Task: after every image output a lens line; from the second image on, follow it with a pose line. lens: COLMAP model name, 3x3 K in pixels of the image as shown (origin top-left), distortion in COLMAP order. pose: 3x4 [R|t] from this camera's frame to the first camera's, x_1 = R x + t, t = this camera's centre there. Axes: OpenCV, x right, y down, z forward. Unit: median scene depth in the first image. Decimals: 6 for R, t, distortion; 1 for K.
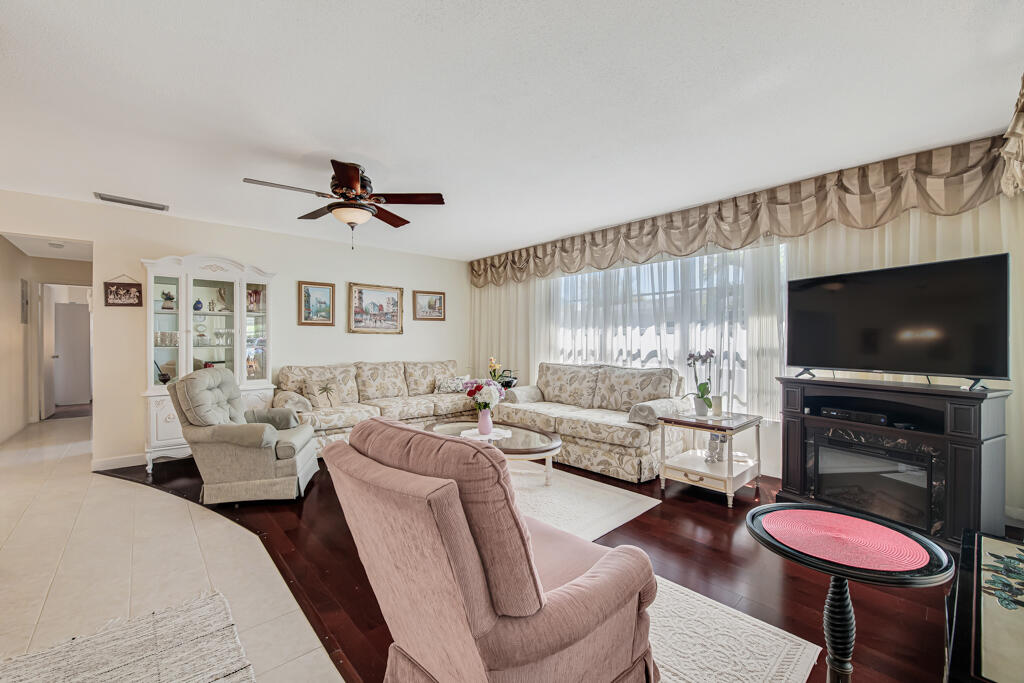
lens RADIAL K [[414.5, 0, 509.2], [0, 414.5, 337.1], [0, 0, 1]] dist [-0.017046, -0.000198]
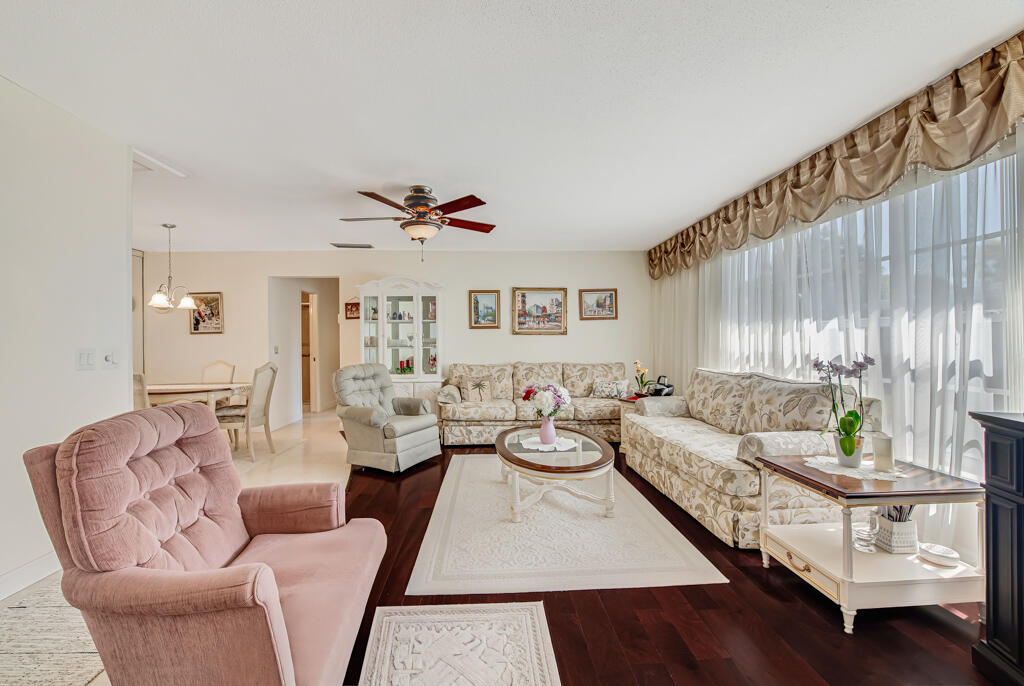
lens RADIAL K [[423.0, 0, 504.9], [0, 423.0, 340.6], [0, 0, 1]] dist [-0.019065, -0.000354]
pose [[0.767060, -0.007292, -0.641534, 0.360339], [0.012430, 0.999917, 0.003497, 0.001849], [0.641455, -0.010657, 0.767087, 0.174103]]
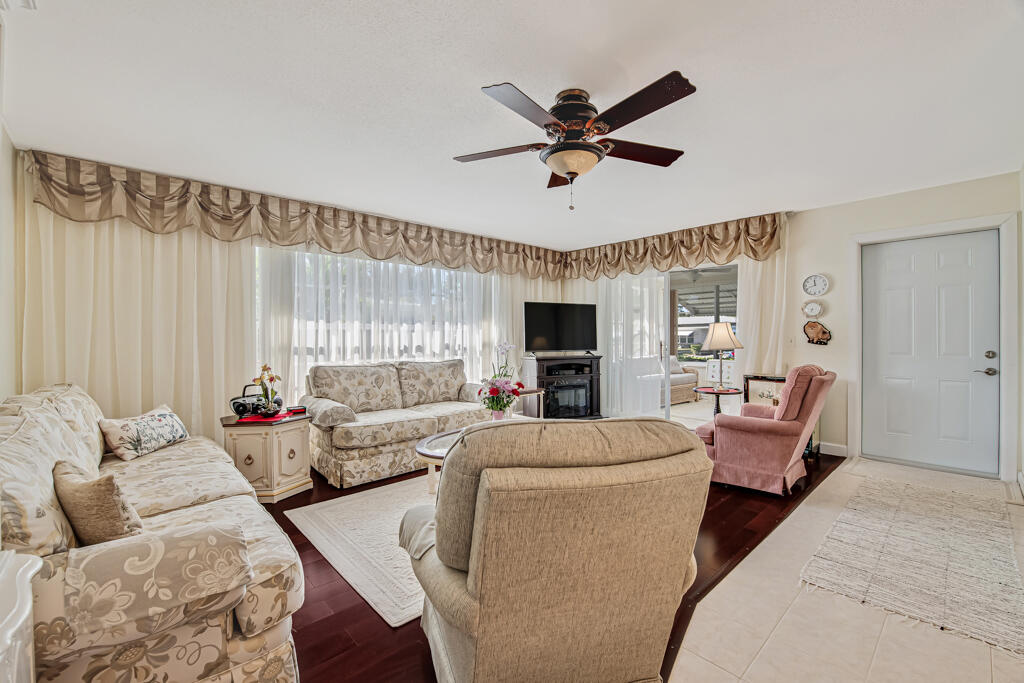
lens RADIAL K [[423.0, 0, 504.9], [0, 423.0, 339.1], [0, 0, 1]] dist [-0.019065, -0.000354]
pose [[-0.001542, -0.003352, 0.999993, -0.762052], [-0.006491, 0.999973, 0.003342, 0.009396], [-0.999978, -0.006486, -0.001563, 0.759891]]
